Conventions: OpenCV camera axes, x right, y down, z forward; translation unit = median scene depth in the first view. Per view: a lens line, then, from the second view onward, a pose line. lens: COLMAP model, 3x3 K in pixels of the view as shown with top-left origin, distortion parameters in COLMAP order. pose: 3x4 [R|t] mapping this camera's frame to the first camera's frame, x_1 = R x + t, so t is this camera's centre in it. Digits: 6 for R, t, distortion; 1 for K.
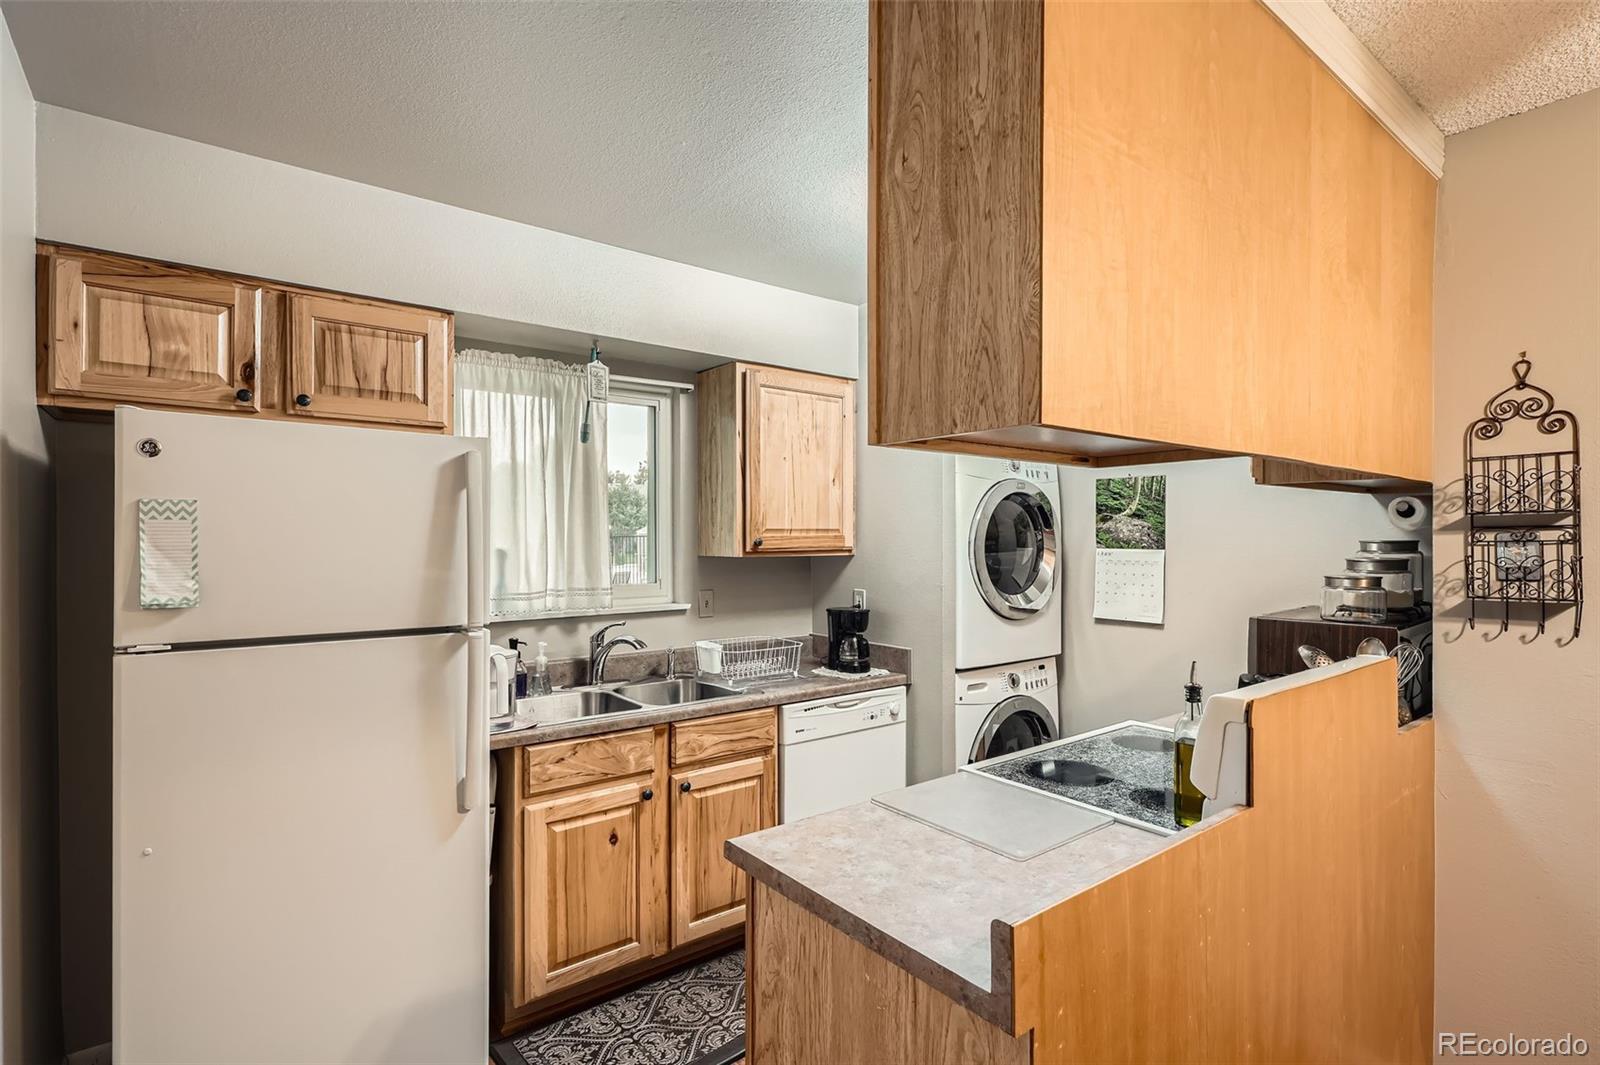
lens RADIAL K [[784.2, 0, 811.7], [0, 784.2, 536.7], [0, 0, 1]] dist [0.002352, 0.000250]
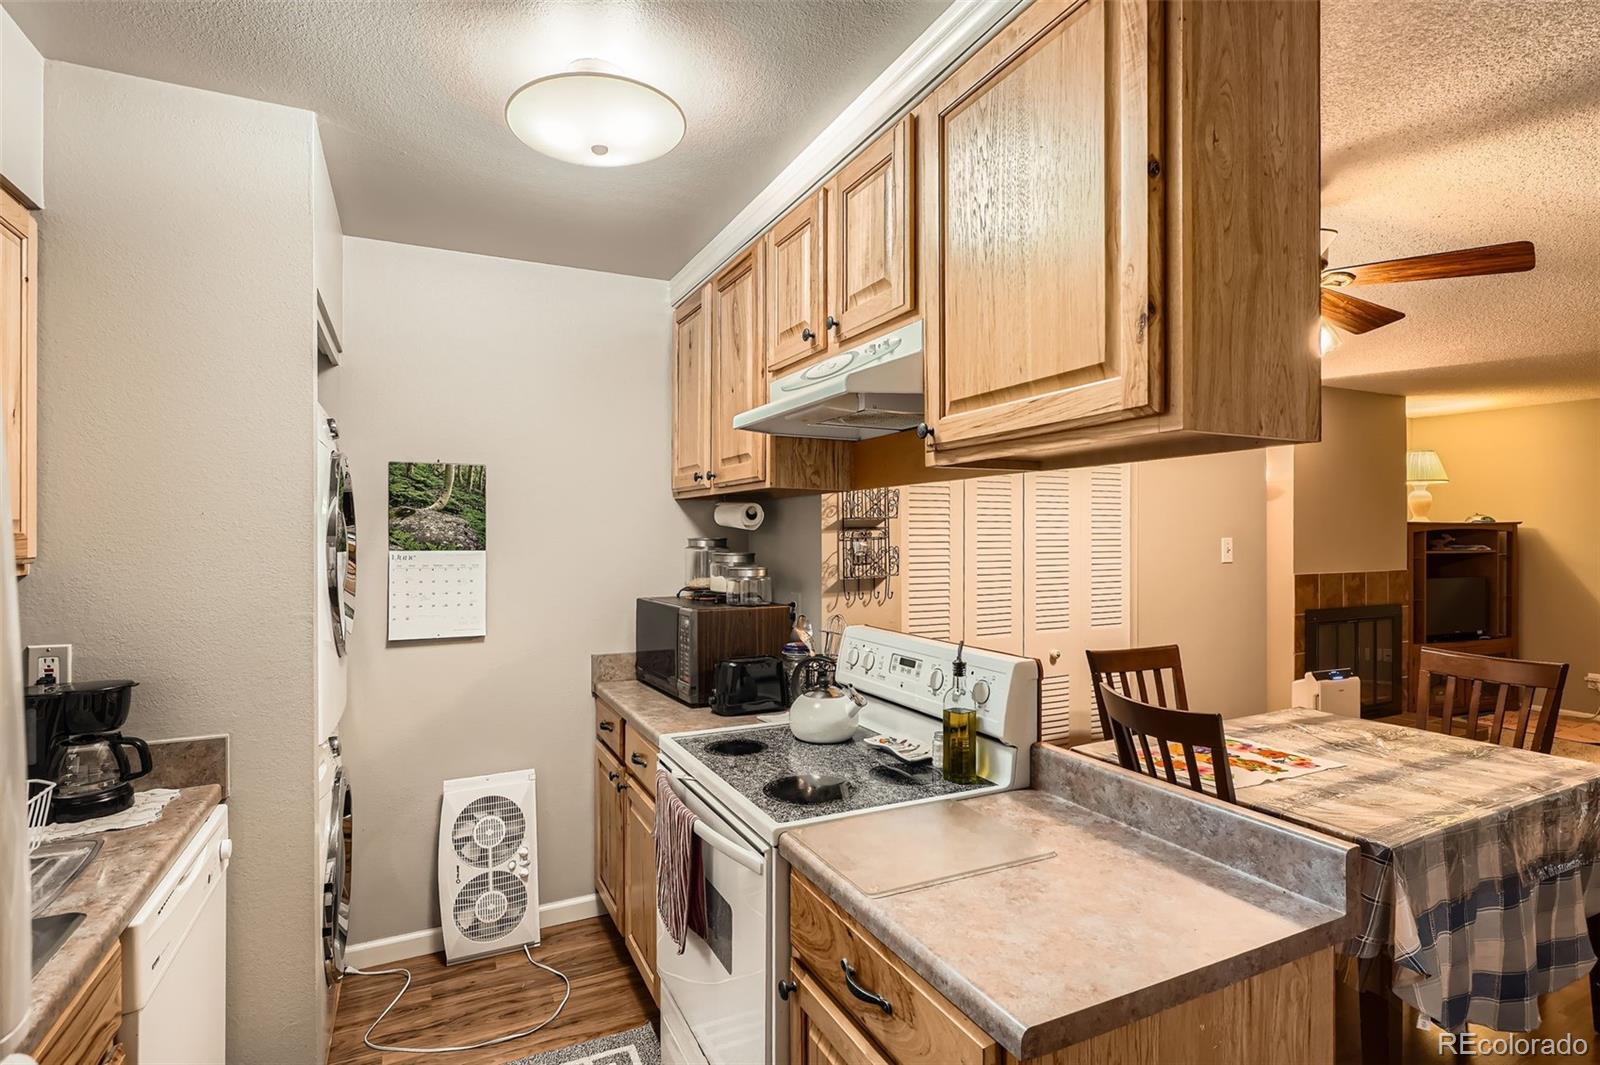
lens RADIAL K [[784.2, 0, 808.0], [0, 784.2, 532.3], [0, 0, 1]] dist [0.002352, 0.000250]
pose [[0.205572, 0.003828, 0.978635, -0.561331], [0.002637, 0.999987, -0.004466, 0.001835], [-0.978638, 0.003499, 0.205559, 0.786615]]
